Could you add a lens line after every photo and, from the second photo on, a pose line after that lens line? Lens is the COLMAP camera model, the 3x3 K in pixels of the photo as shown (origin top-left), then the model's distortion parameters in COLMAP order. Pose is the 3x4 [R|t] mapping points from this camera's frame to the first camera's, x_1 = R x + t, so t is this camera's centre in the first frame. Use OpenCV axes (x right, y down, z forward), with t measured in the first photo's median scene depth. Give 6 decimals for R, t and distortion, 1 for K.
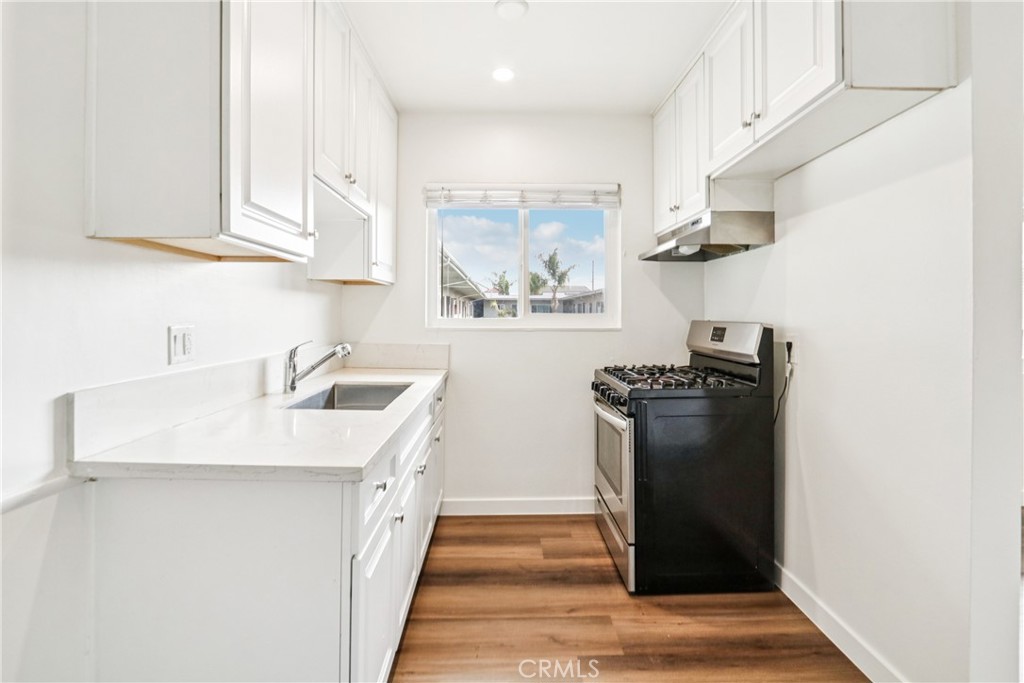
lens RADIAL K [[481.8, 0, 513.5], [0, 481.8, 312.1], [0, 0, 1]] dist [-0.016876, 0.000121]
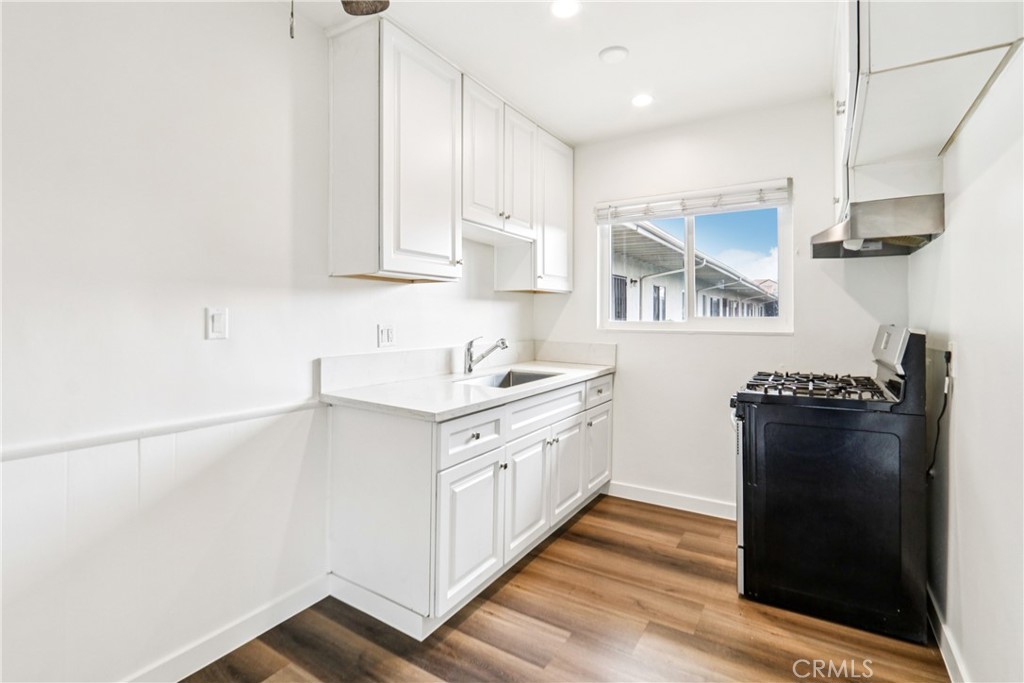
lens RADIAL K [[481.8, 0, 513.5], [0, 481.8, 312.1], [0, 0, 1]] dist [-0.016876, 0.000121]
pose [[0.835454, -0.005178, -0.549536, 0.399735], [0.001592, 0.999974, -0.007002, -0.000597], [0.549558, 0.004975, 0.835440, -0.100495]]
